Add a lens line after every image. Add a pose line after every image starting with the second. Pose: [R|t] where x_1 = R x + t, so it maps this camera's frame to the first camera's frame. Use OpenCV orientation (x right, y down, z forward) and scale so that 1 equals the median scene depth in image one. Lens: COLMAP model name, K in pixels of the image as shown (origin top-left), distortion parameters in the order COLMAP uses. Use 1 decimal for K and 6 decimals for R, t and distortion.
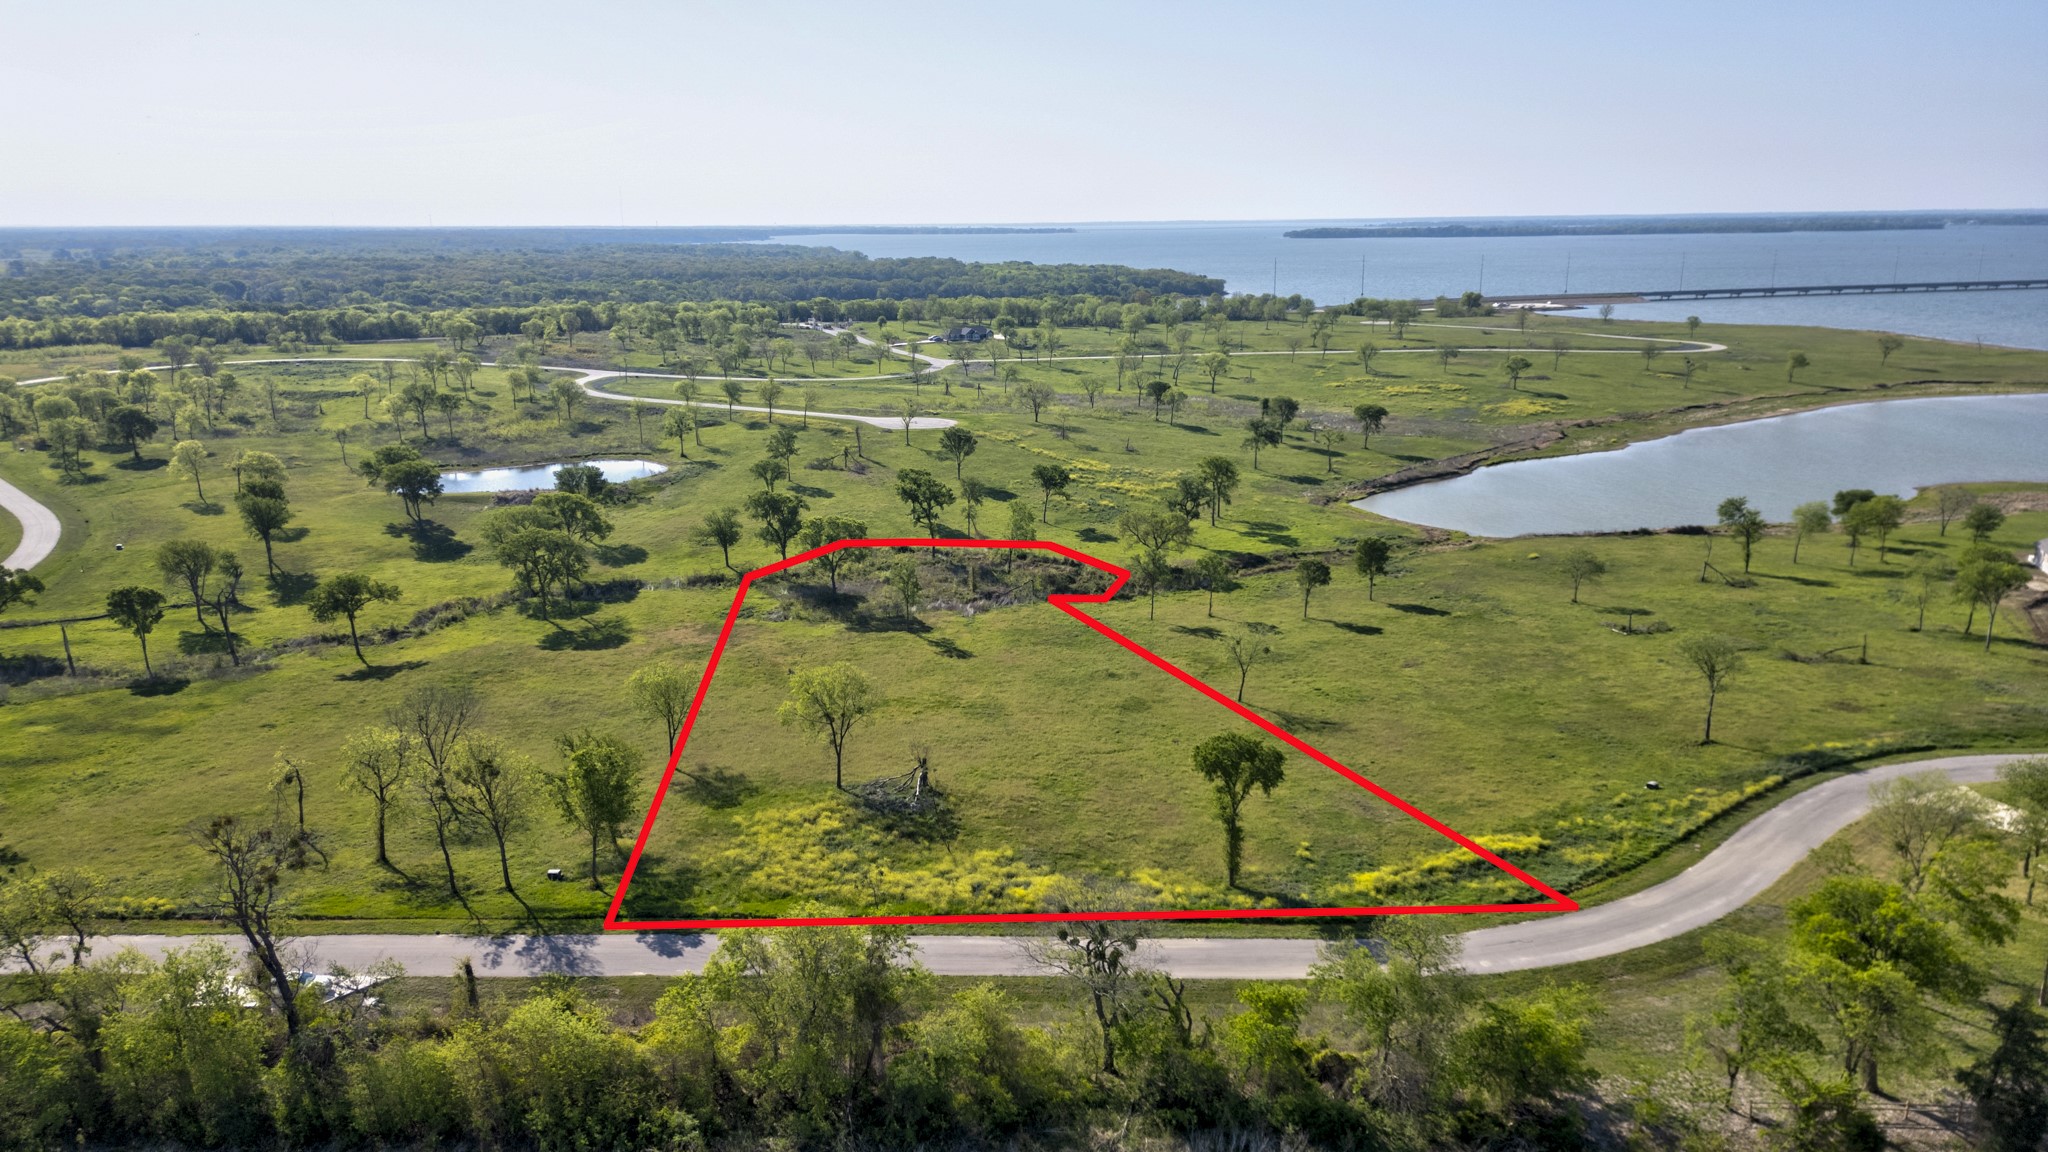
lens RADIAL K [[1432.2, 0, 1027.4], [0, 1432.2, 575.4], [0, 0, 1]] dist [0.093937, -0.102302]
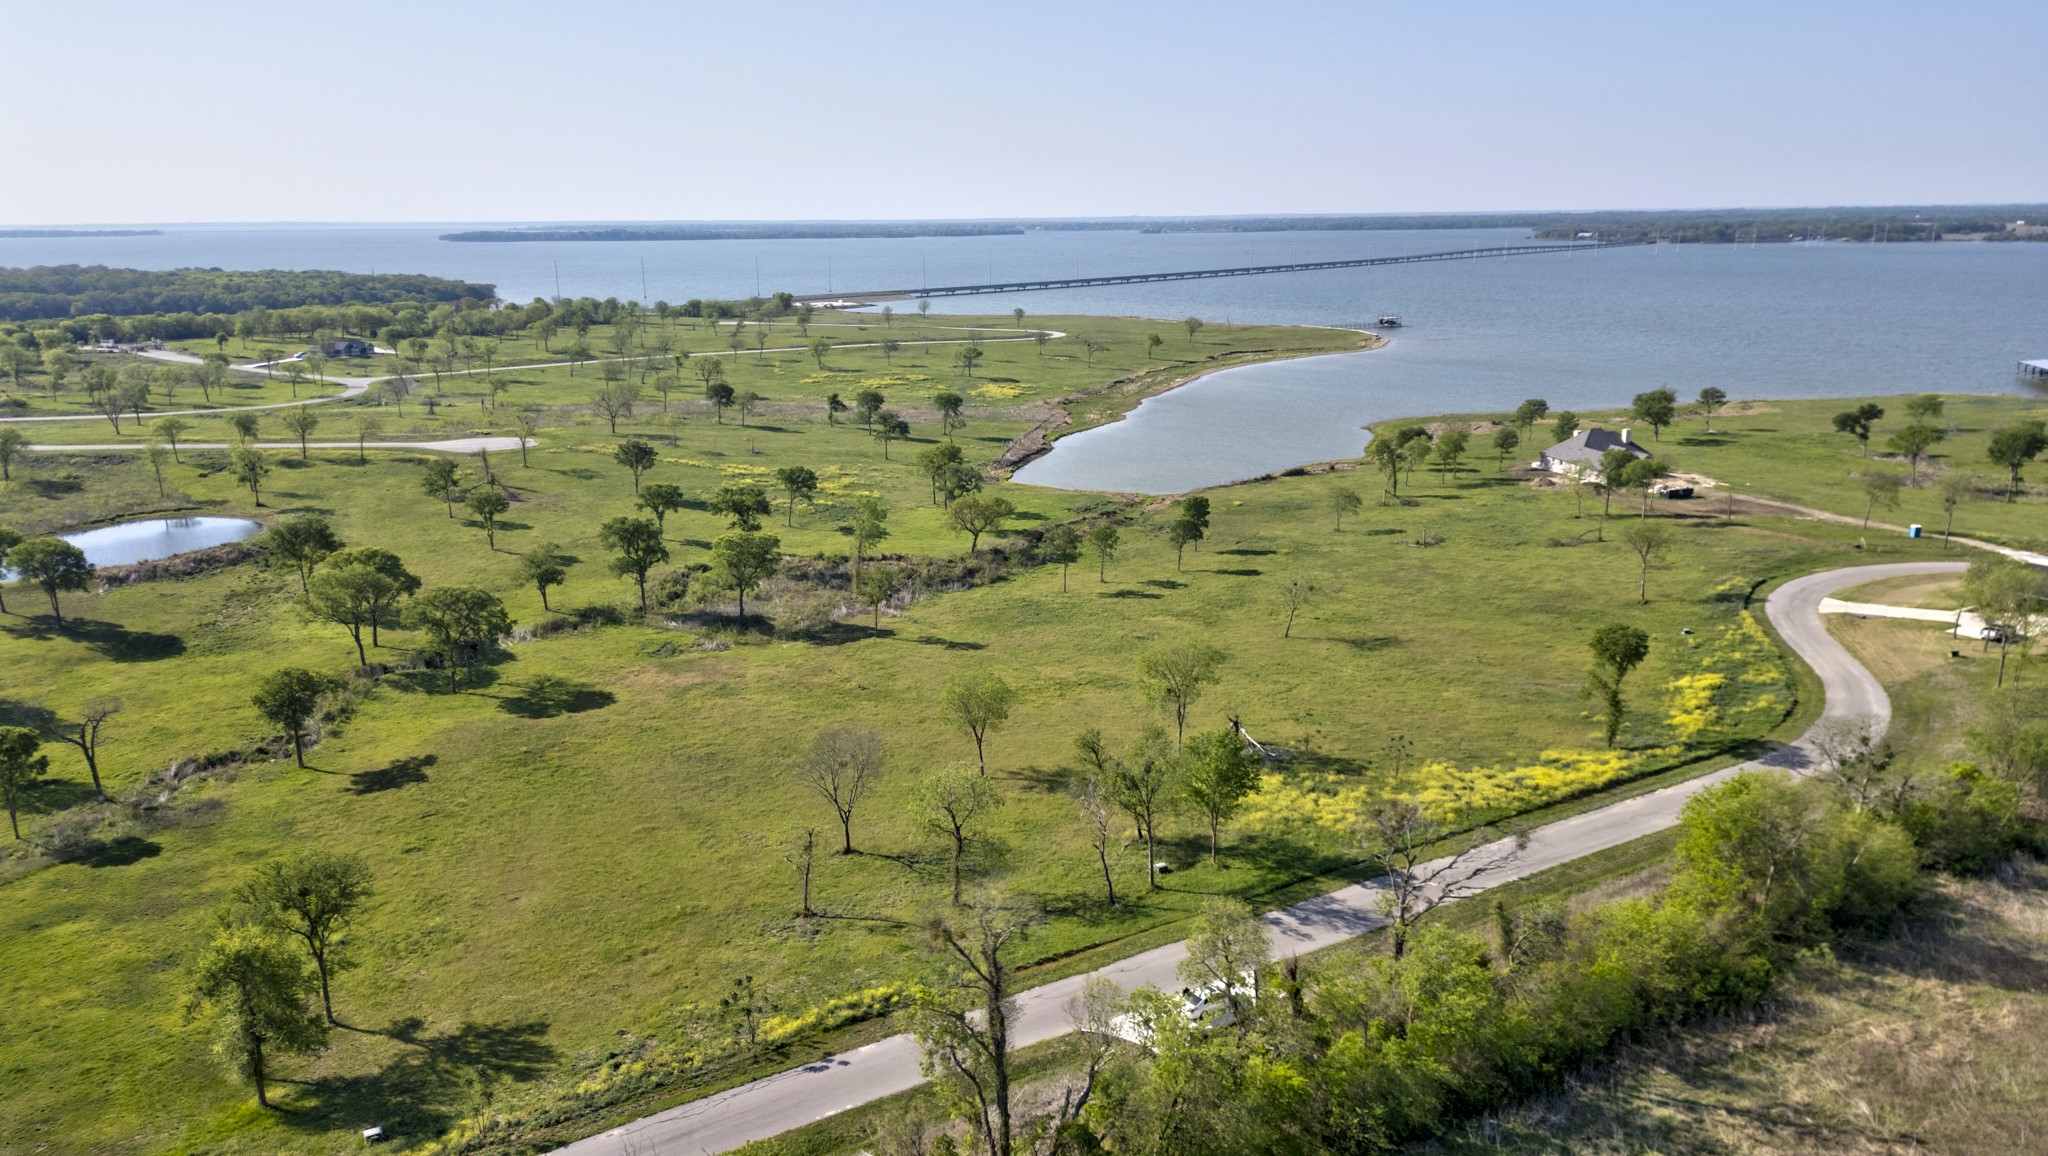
lens RADIAL K [[1434.9, 0, 1028.4], [0, 1434.9, 577.2], [0, 0, 1]] dist [0.092276, -0.105723]
pose [[0.837897, -0.132483, 0.529506, -0.442873], [0.133487, 0.990376, 0.036562, -0.020126], [-0.529254, 0.040047, 0.847518, 0.098449]]
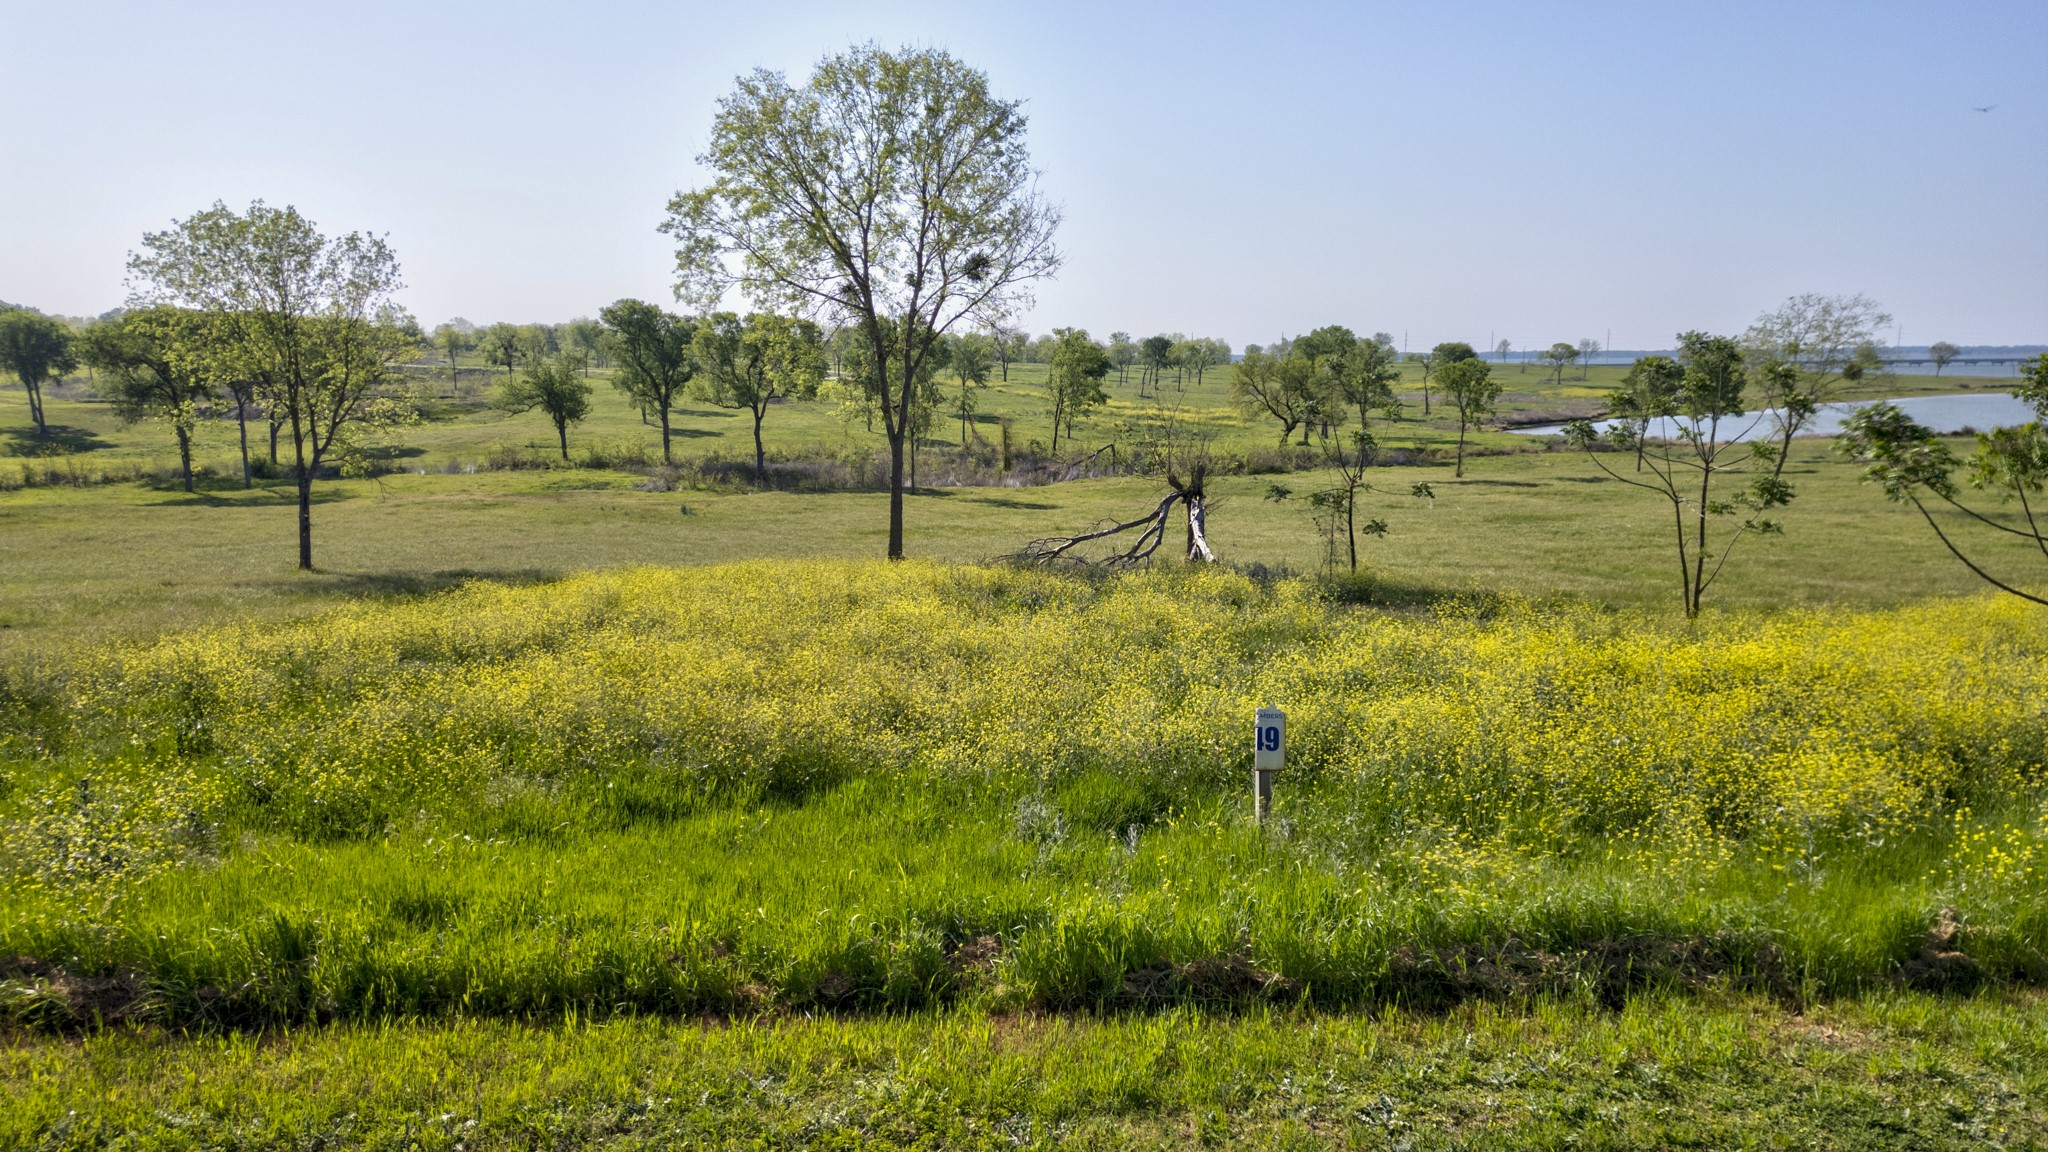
lens RADIAL K [[1430.4, 0, 1028.9], [0, 1430.4, 575.4], [0, 0, 1]] dist [0.076397, -0.071102]
pose [[0.996175, -0.009086, 0.086911, -0.075537], [0.017037, 0.995688, -0.091183, 0.102121], [-0.085708, 0.092315, 0.992034, 0.425141]]
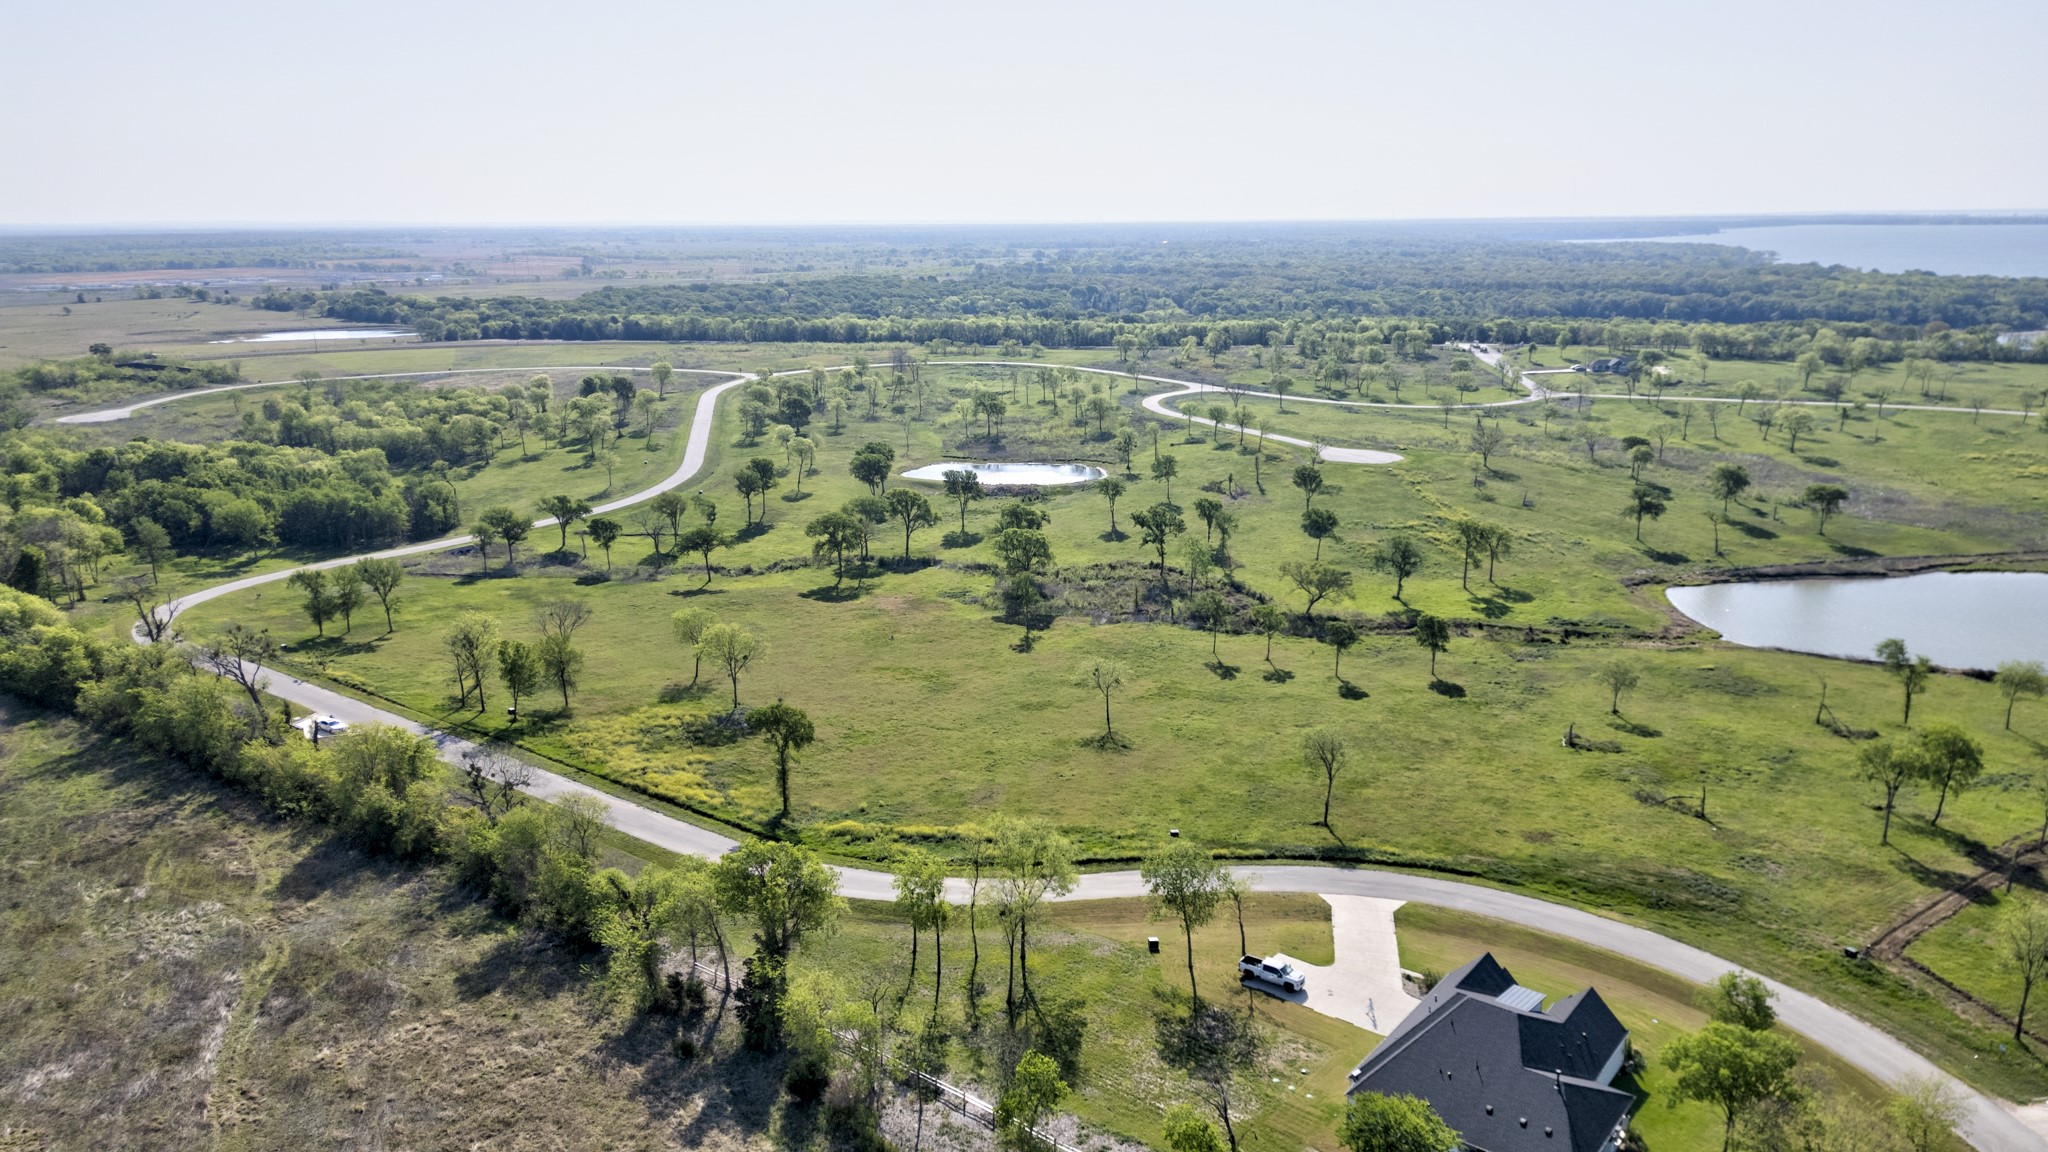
lens RADIAL K [[1430.4, 0, 1028.9], [0, 1430.4, 575.4], [0, 0, 1]] dist [0.076397, -0.071102]
pose [[0.803260, 0.144019, -0.577956, 0.549472], [-0.139321, 0.988840, 0.052773, -0.062722], [0.579106, 0.038131, 0.814360, -0.025590]]
